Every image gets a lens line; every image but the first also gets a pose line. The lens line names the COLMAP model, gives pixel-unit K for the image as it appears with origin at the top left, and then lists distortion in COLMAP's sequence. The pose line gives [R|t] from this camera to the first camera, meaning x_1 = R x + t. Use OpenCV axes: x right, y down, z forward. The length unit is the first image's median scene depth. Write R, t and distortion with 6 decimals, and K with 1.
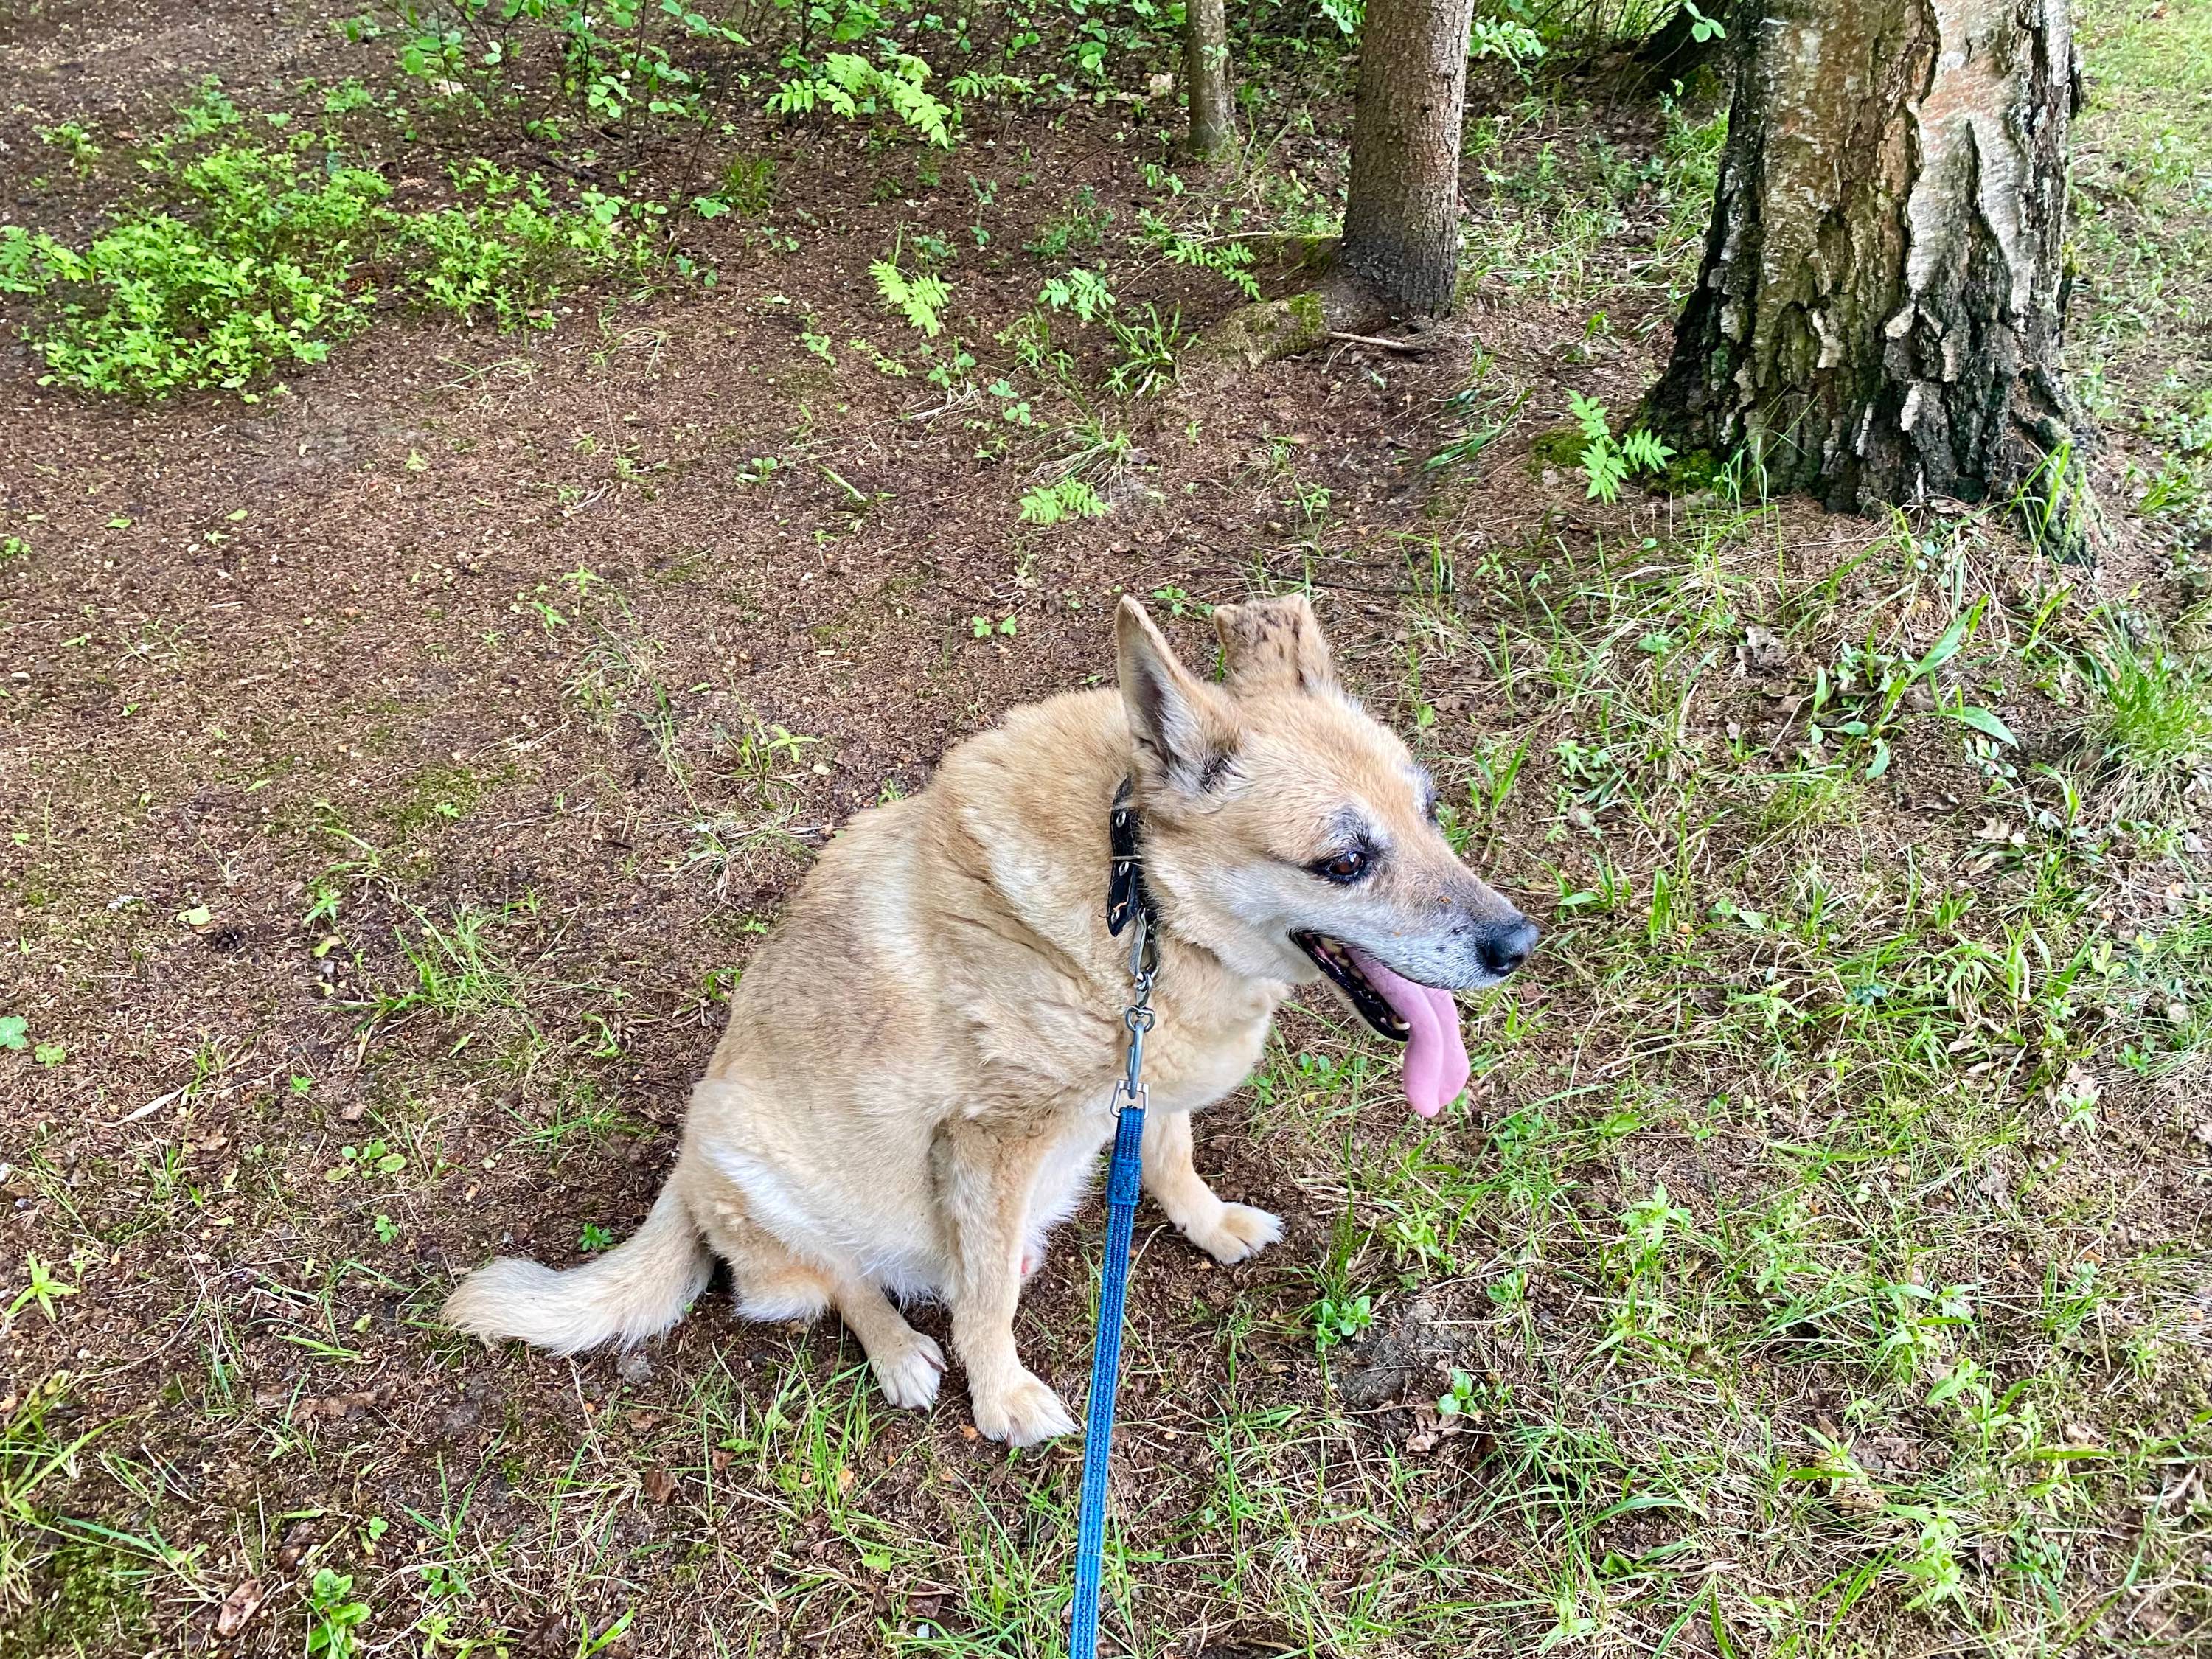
lens RADIAL K [[1719.6, 0, 1106.0], [0, 1719.6, 829.5], [0, 0, 1]] dist [-0.008408, -0.055159]
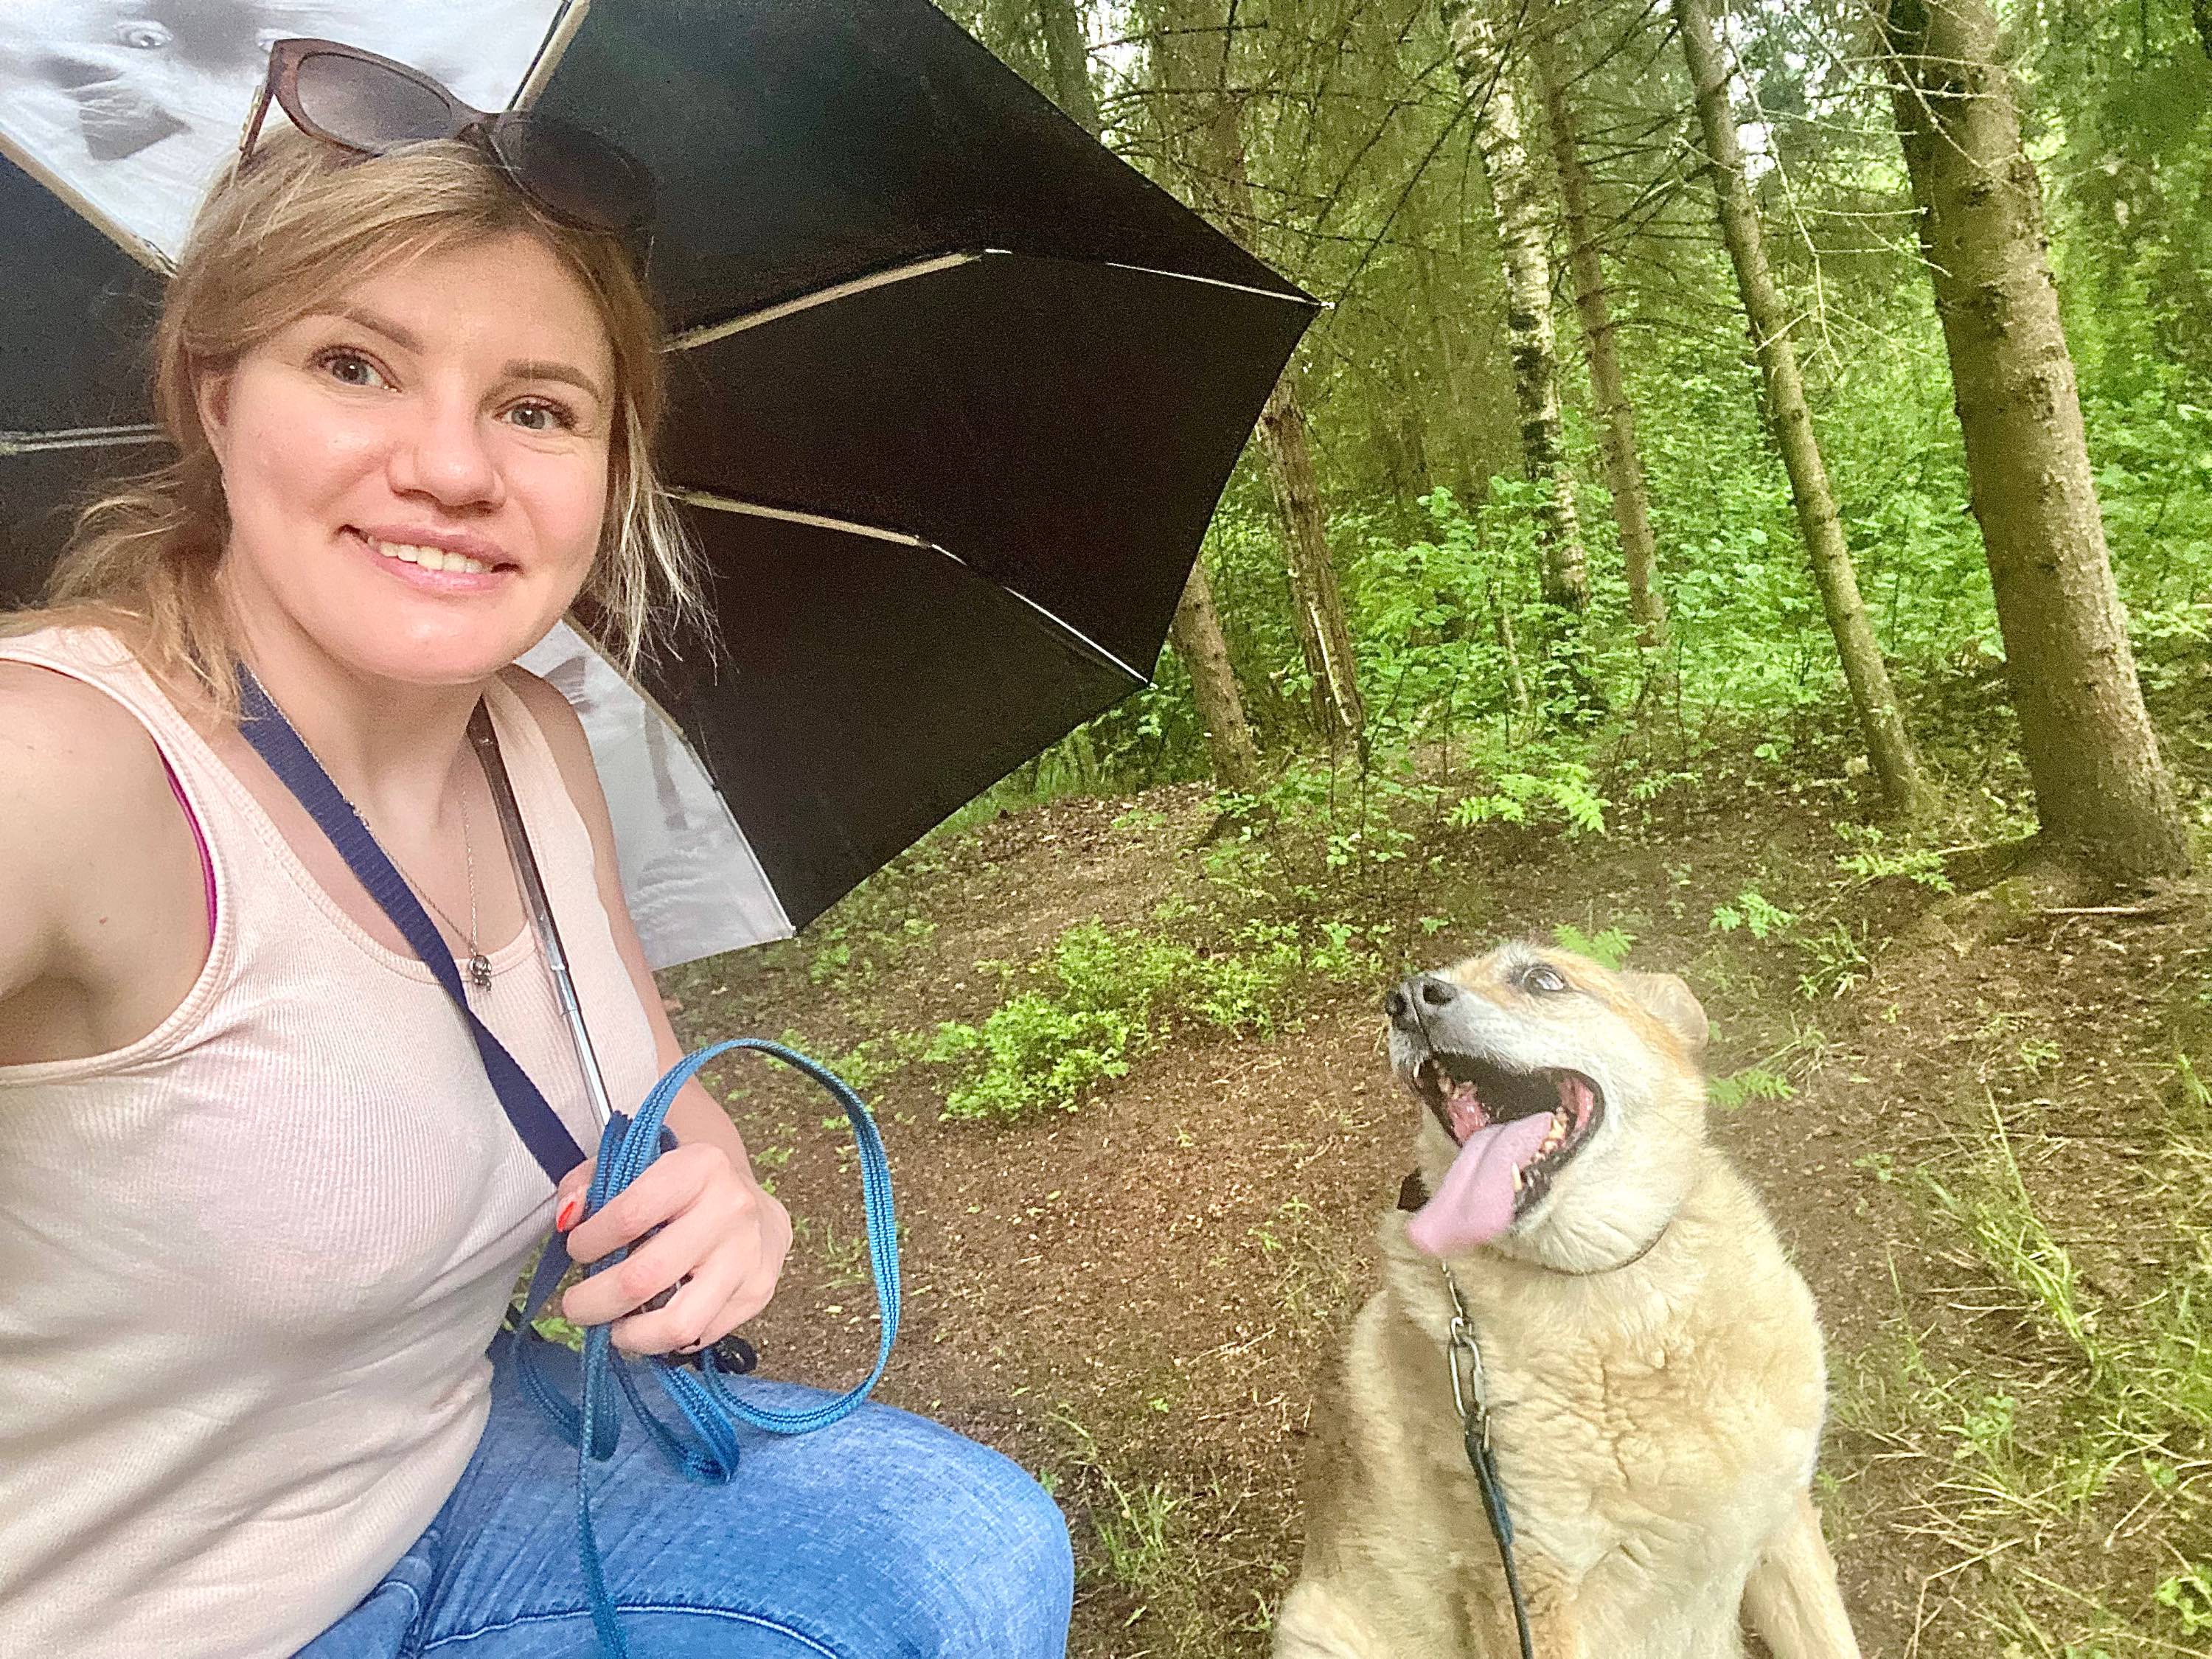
lens RADIAL K [[1493.2, 0, 1094.7], [0, 1493.2, 842.5], [0, 0, 1]] dist [0.008239, -0.058901]
pose [[0.849793, -0.219497, -0.479242, 0.092157], [-0.034721, 0.883893, -0.466399, 0.091385], [0.525972, 0.412982, 0.743505, 0.092024]]
